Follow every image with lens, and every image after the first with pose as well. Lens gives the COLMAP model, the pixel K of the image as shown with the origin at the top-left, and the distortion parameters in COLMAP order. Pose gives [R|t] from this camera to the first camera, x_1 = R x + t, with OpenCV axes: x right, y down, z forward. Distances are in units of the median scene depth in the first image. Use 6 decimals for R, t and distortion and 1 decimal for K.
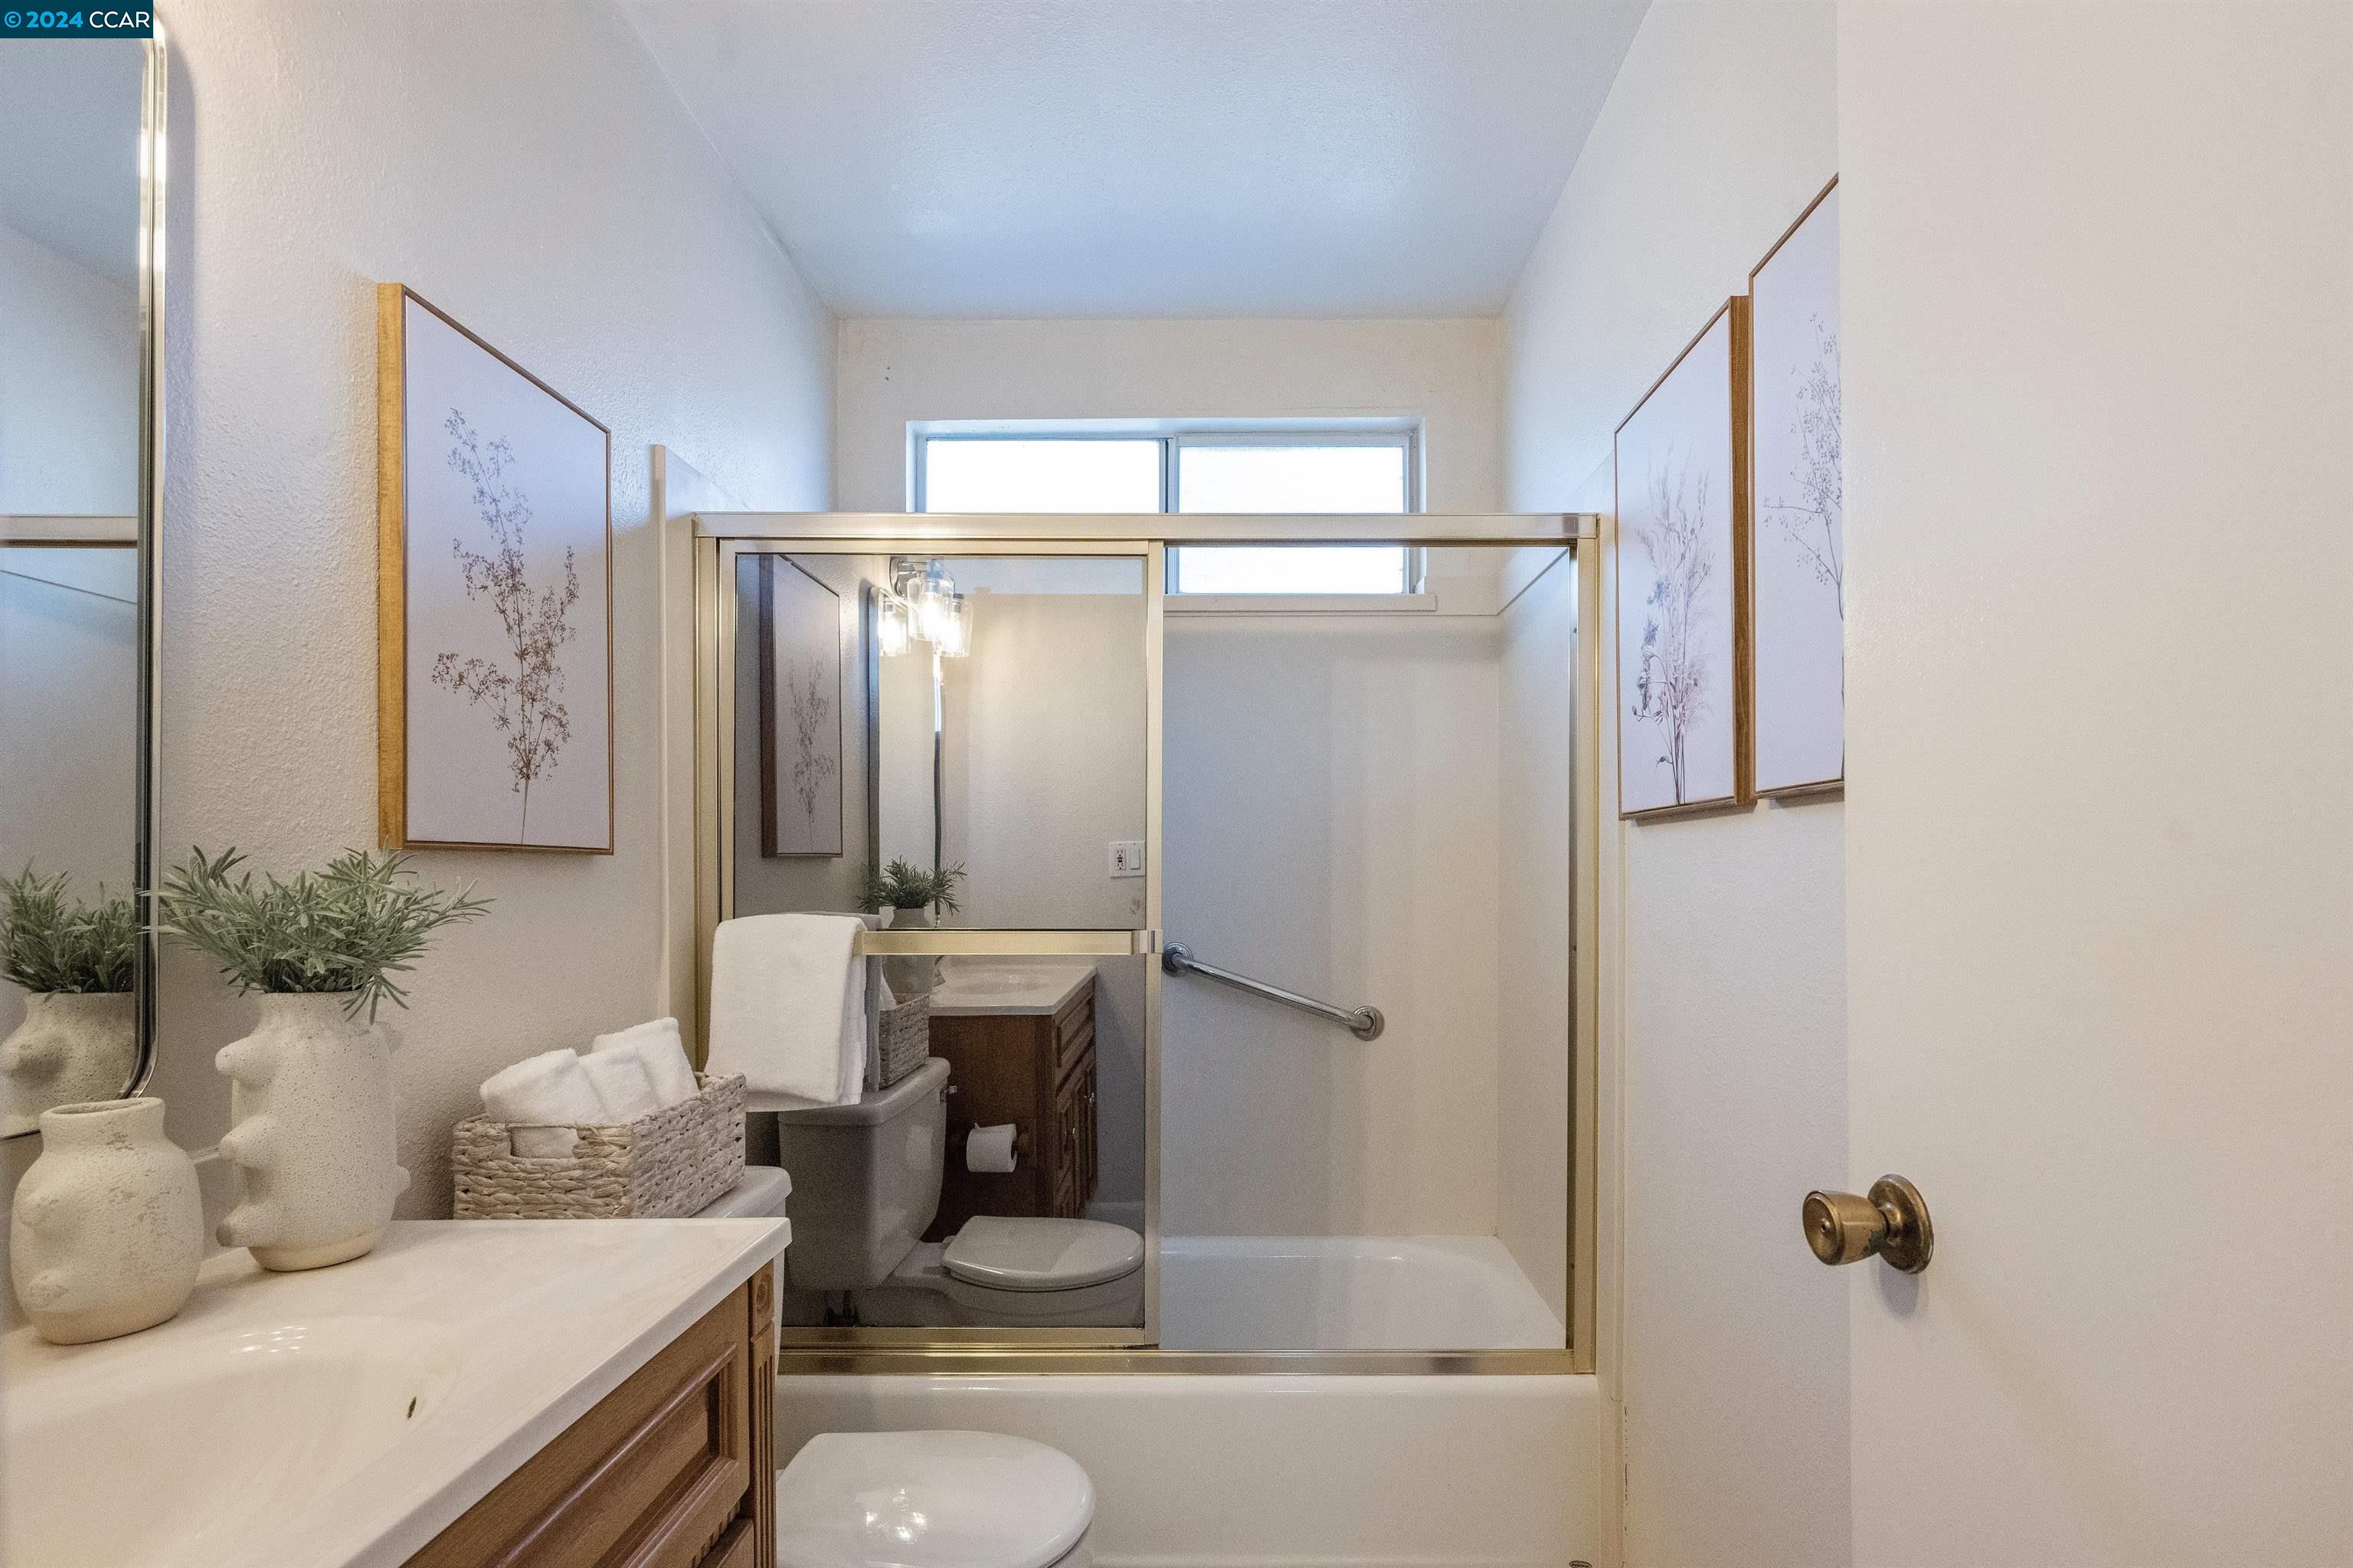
lens RADIAL K [[1134.0, 0, 1240.9], [0, 1134.0, 882.4], [0, 0, 1]] dist [0.011410, -0.002854]
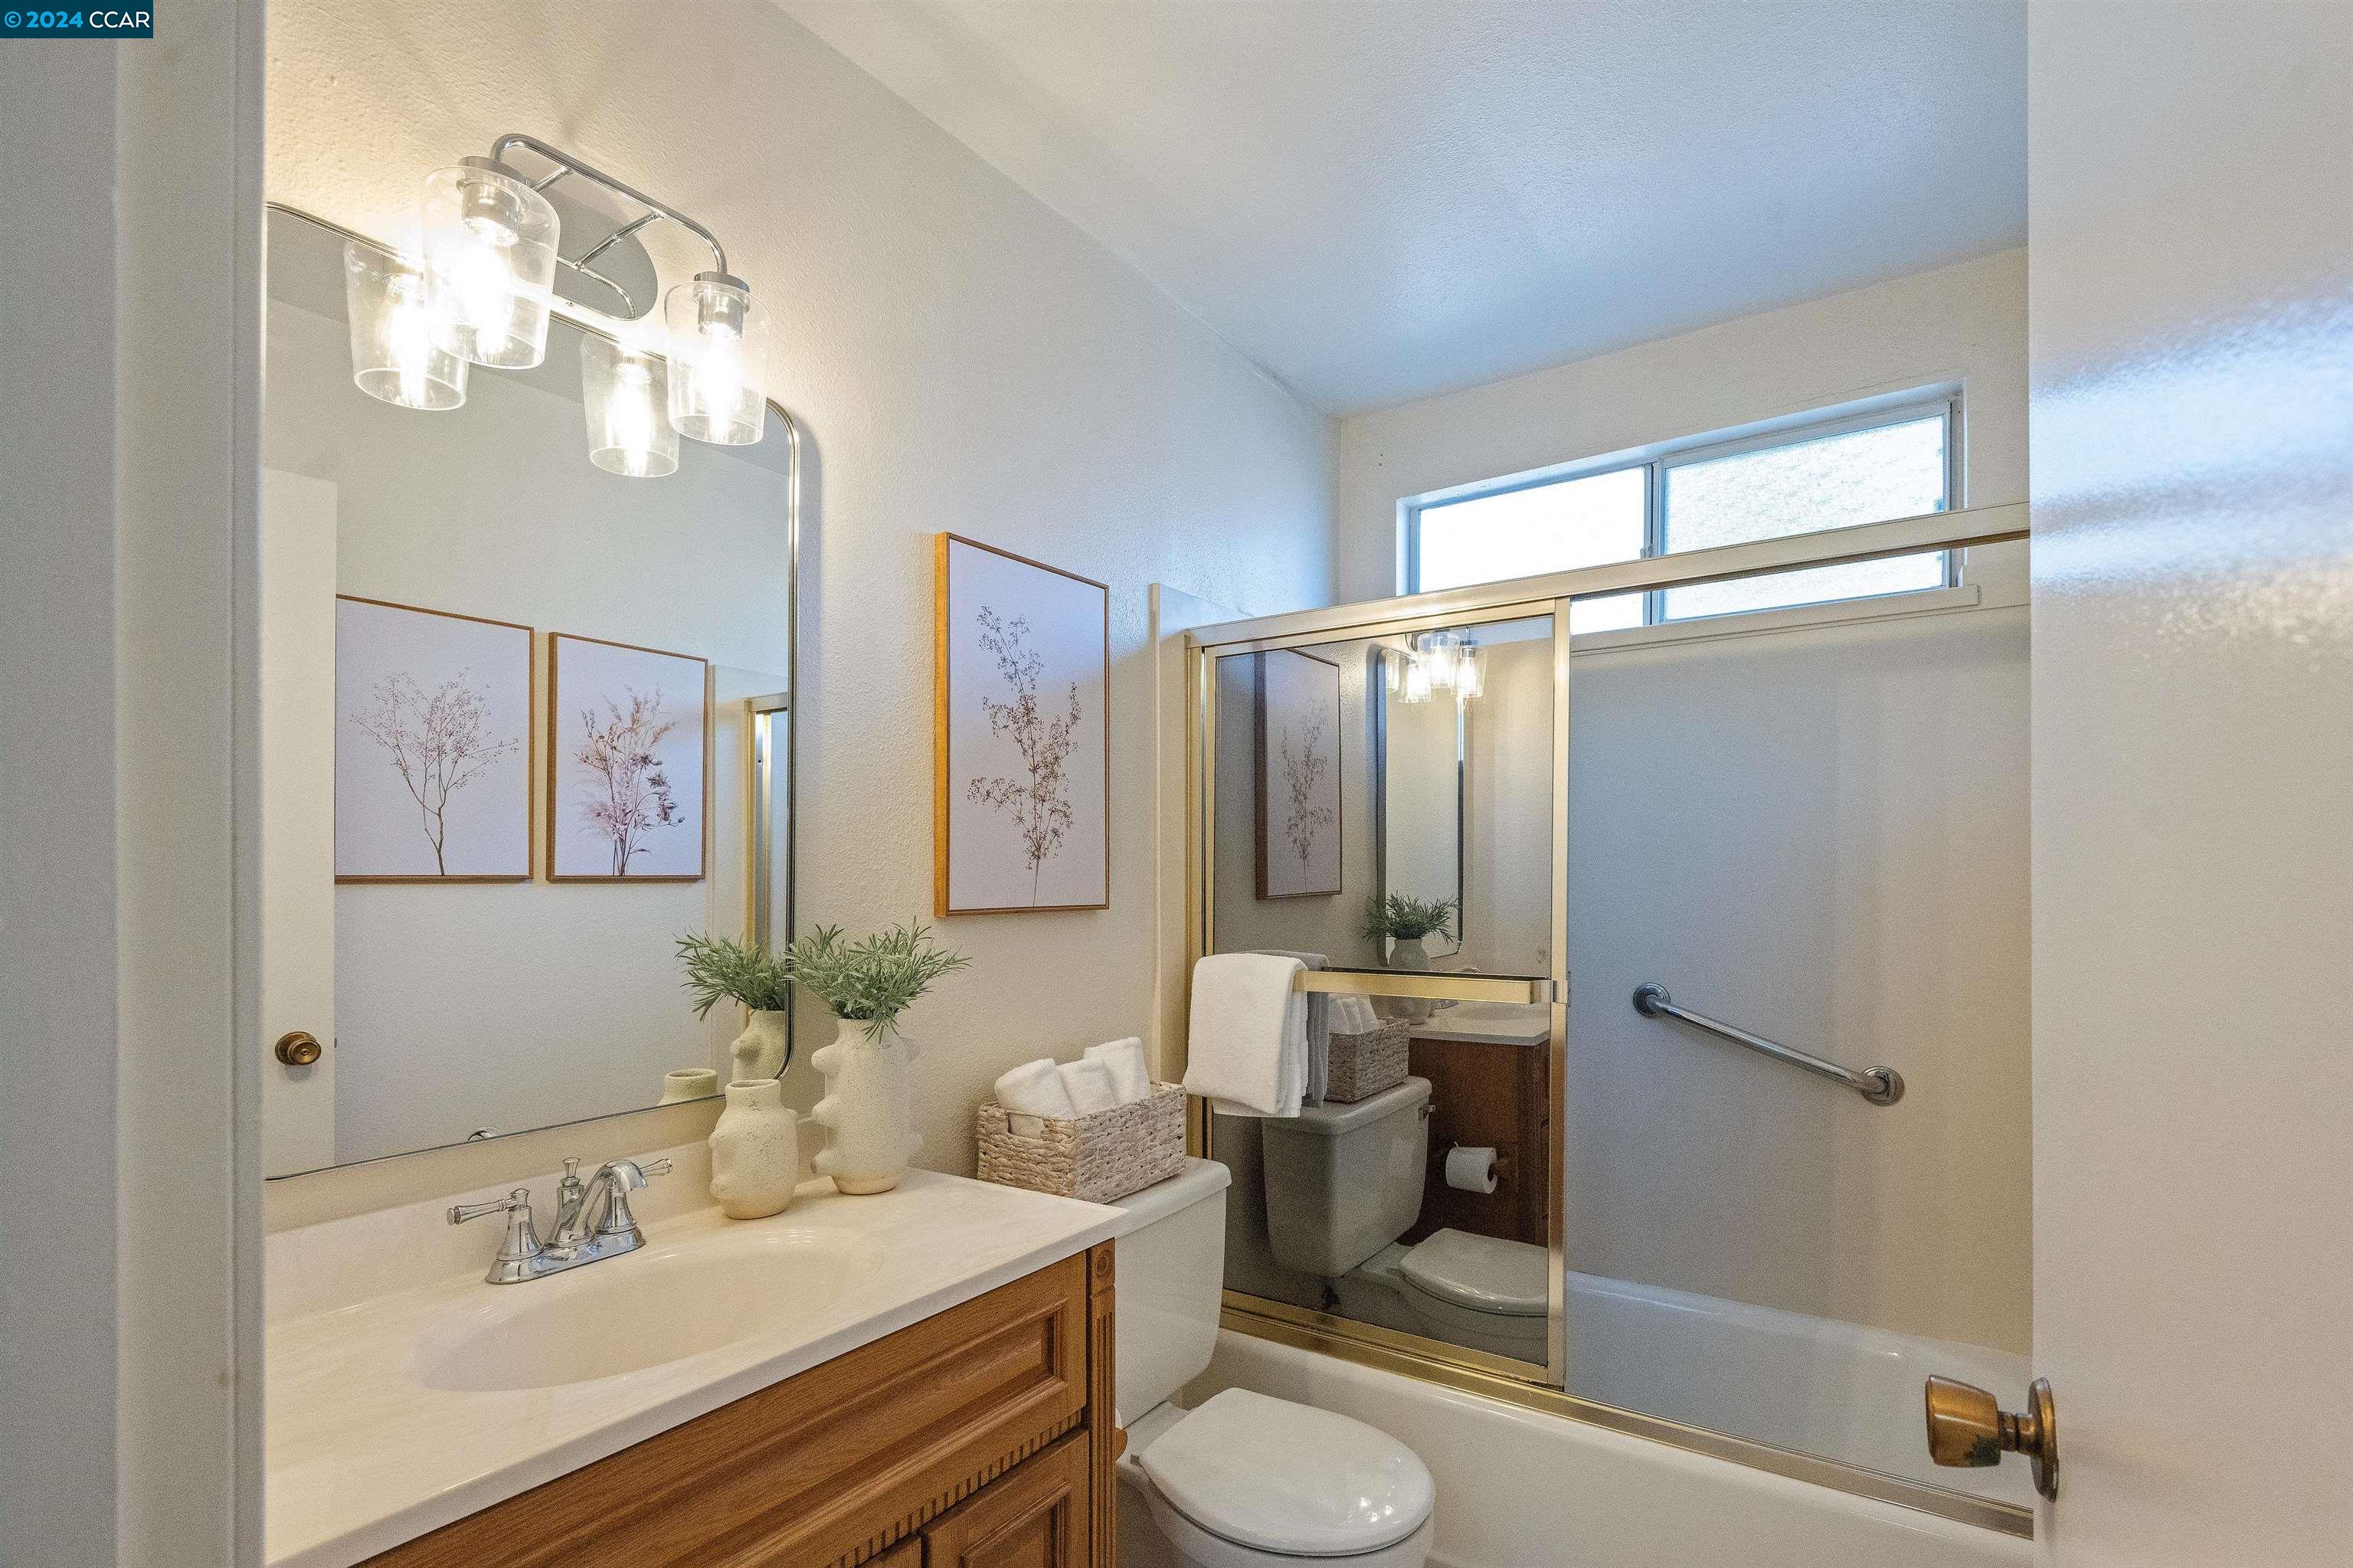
lens RADIAL K [[1134.0, 0, 1234.6], [0, 1134.0, 883.7], [0, 0, 1]] dist [0.011410, -0.002854]
pose [[0.838756, 0.002821, -0.544500, 0.316684], [-0.000964, 0.999993, 0.003697, -0.065223], [0.544506, -0.002576, 0.838753, -0.022622]]
